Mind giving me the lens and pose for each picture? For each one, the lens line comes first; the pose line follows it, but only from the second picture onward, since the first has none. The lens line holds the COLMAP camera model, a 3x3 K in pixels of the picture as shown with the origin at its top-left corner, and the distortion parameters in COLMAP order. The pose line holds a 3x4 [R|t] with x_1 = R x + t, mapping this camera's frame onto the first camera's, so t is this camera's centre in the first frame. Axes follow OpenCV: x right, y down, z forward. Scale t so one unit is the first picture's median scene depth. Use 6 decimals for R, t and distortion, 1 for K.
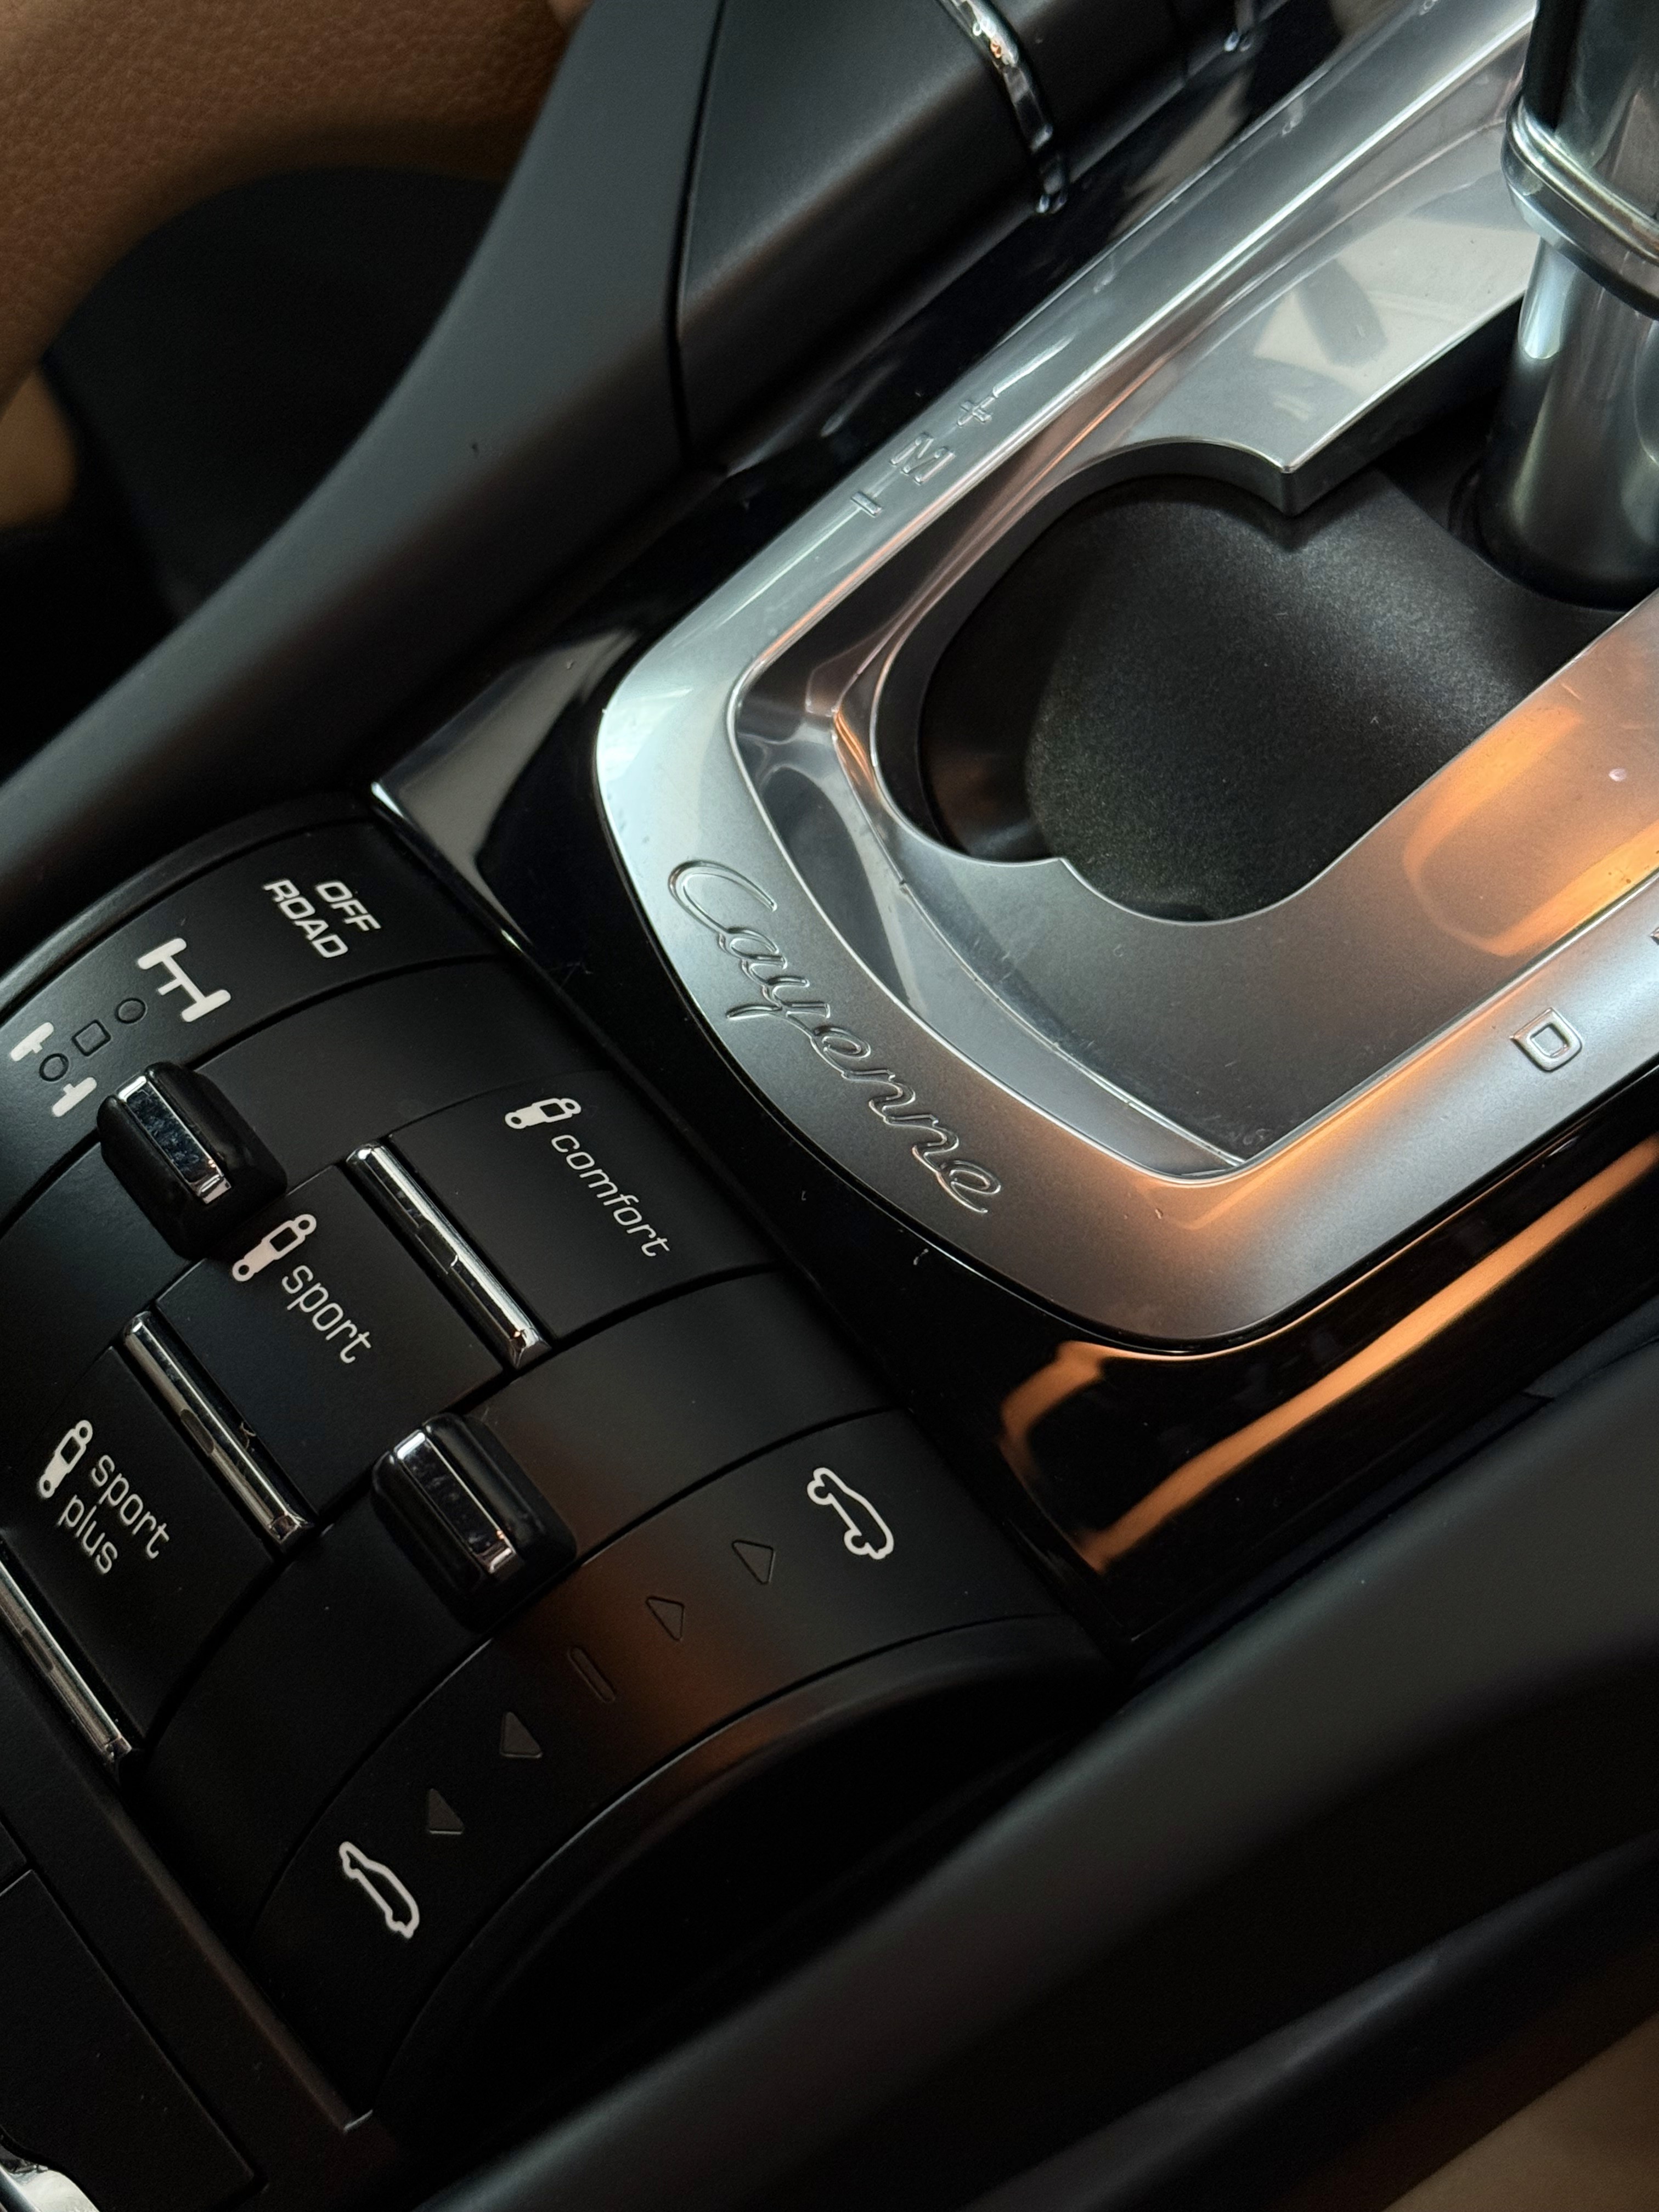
lens RADIAL K [[3526.5, 0, 829.5], [0, 3526.5, 1106.0], [0, 0, 1]] dist [0.129655, 0.111236]
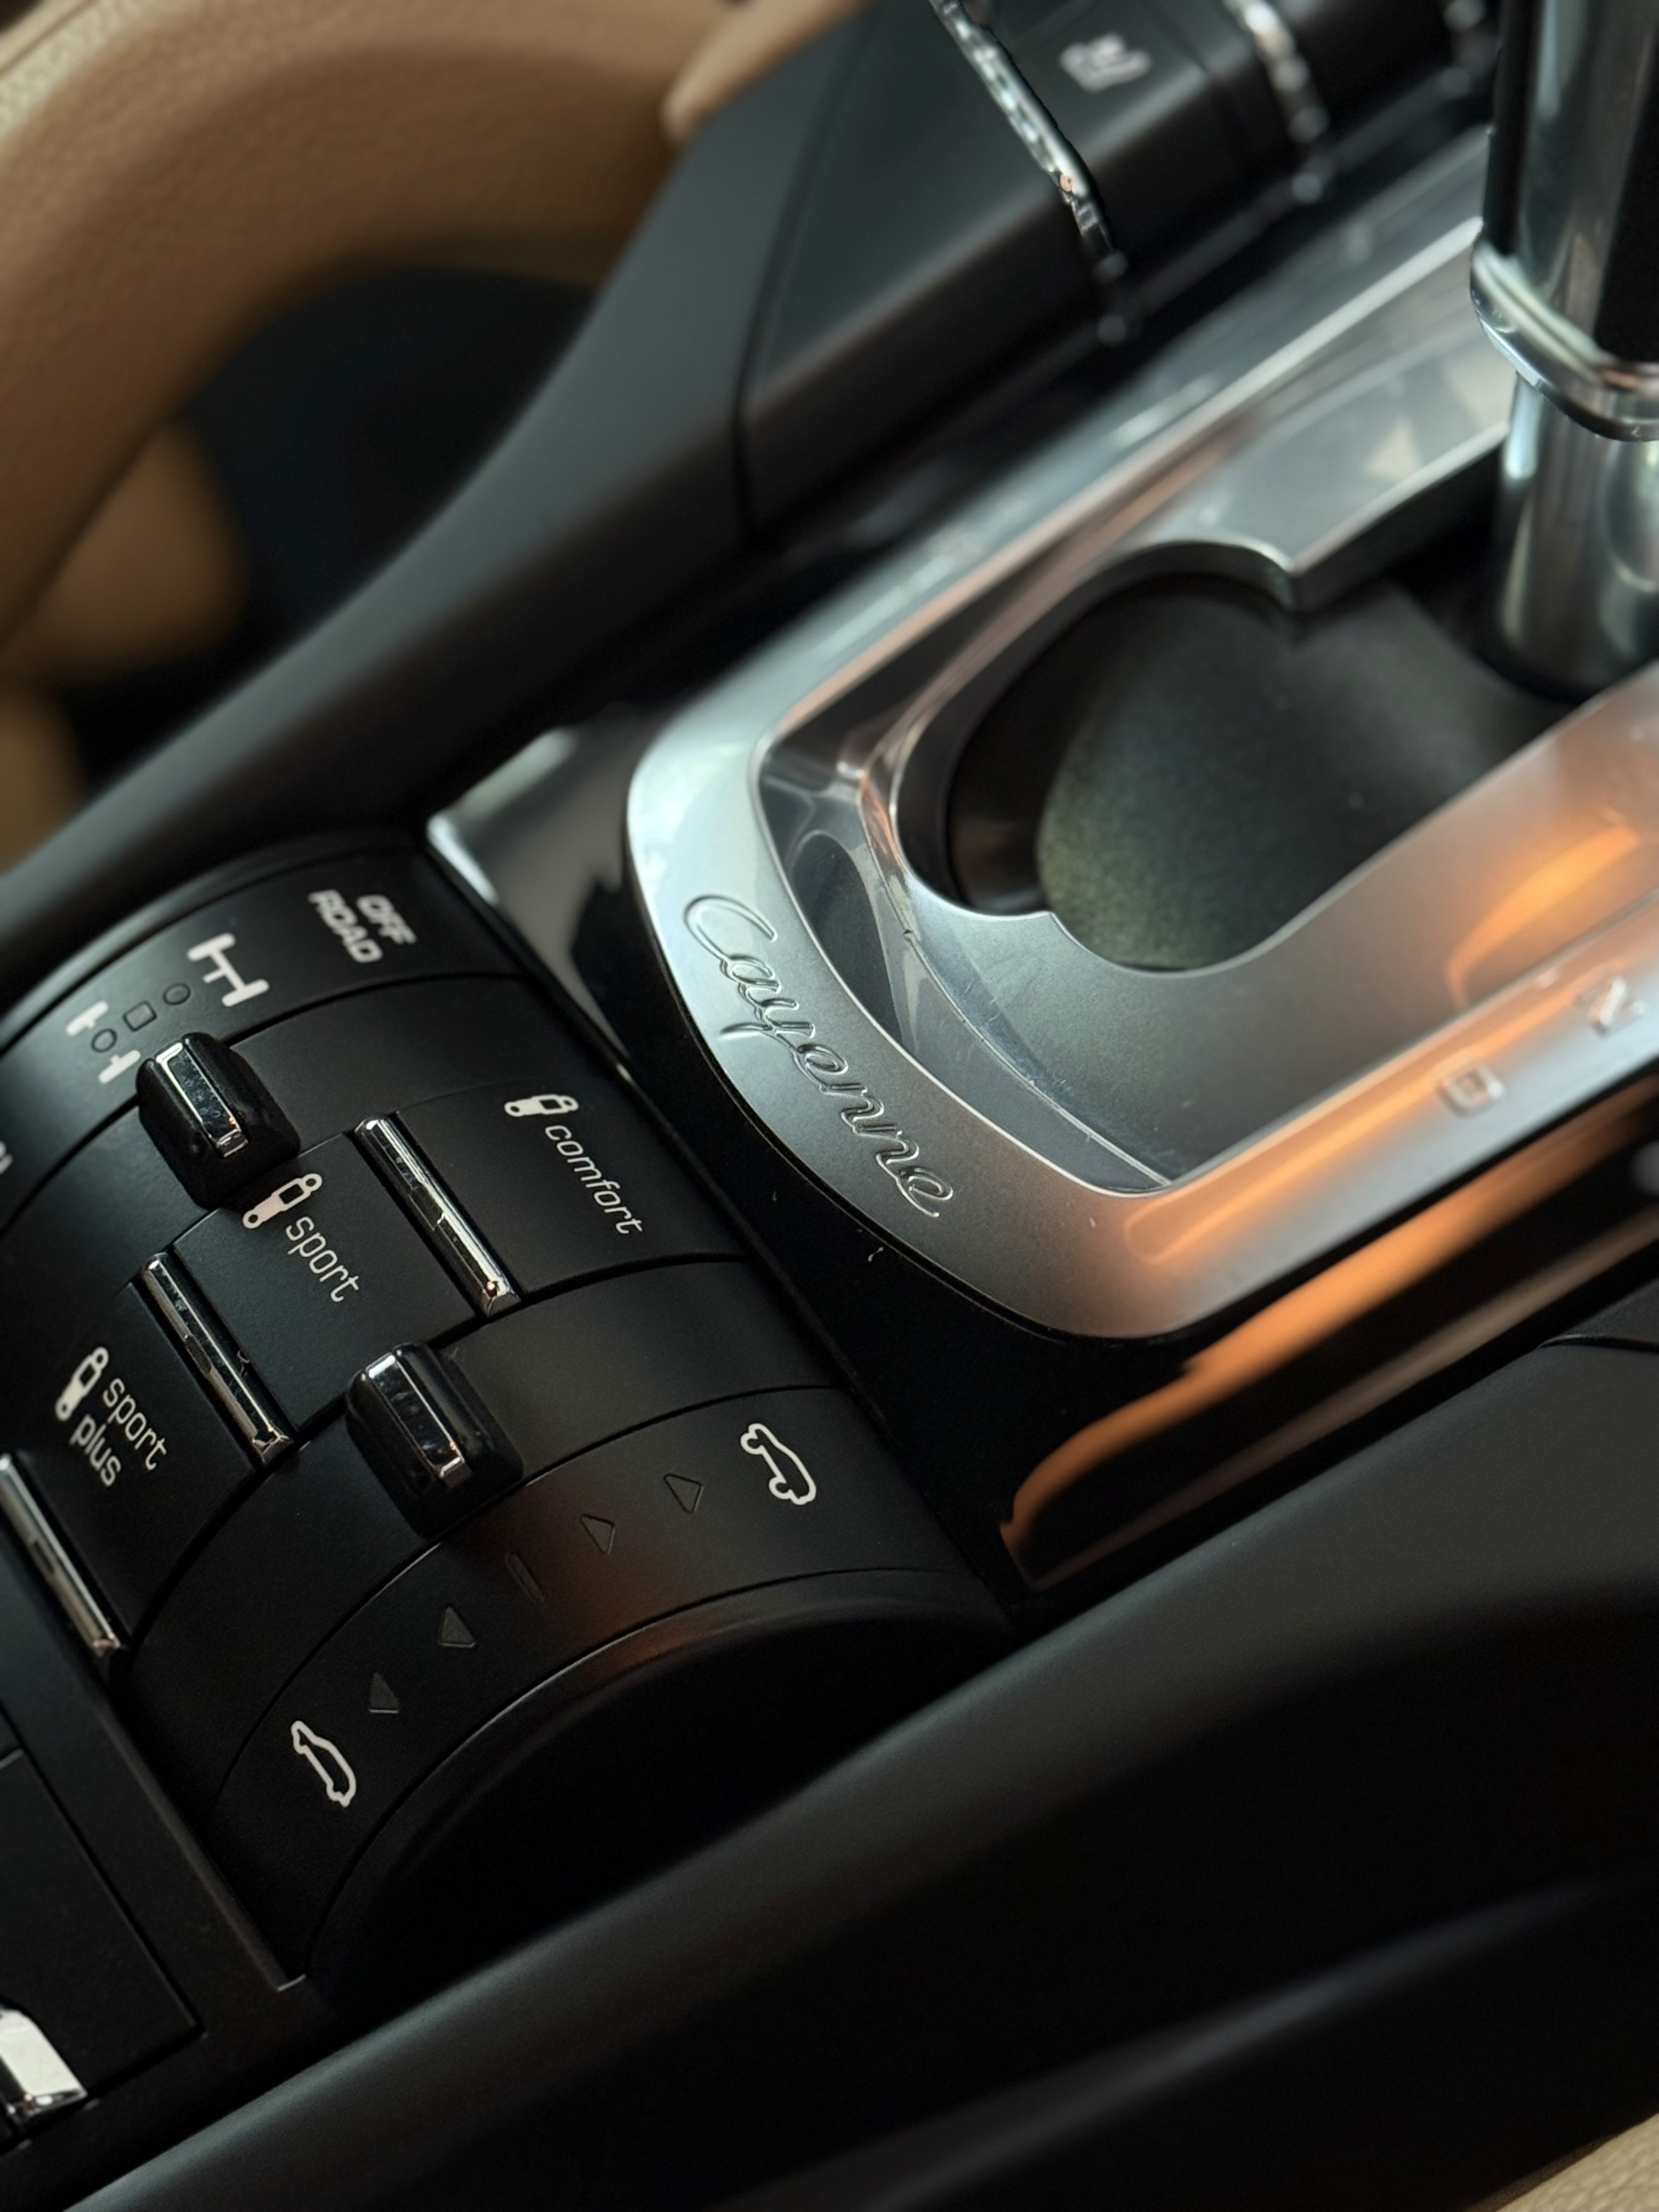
lens RADIAL K [[4314.5, 0, 829.5], [0, 4314.5, 1106.0], [0, 0, 1]] dist [0.020118, 1.639740]
pose [[0.994994, 0.059006, -0.080656, 0.115800], [-0.066230, 0.993734, -0.090033, 0.117642], [0.074838, 0.094925, 0.992667, -0.313096]]
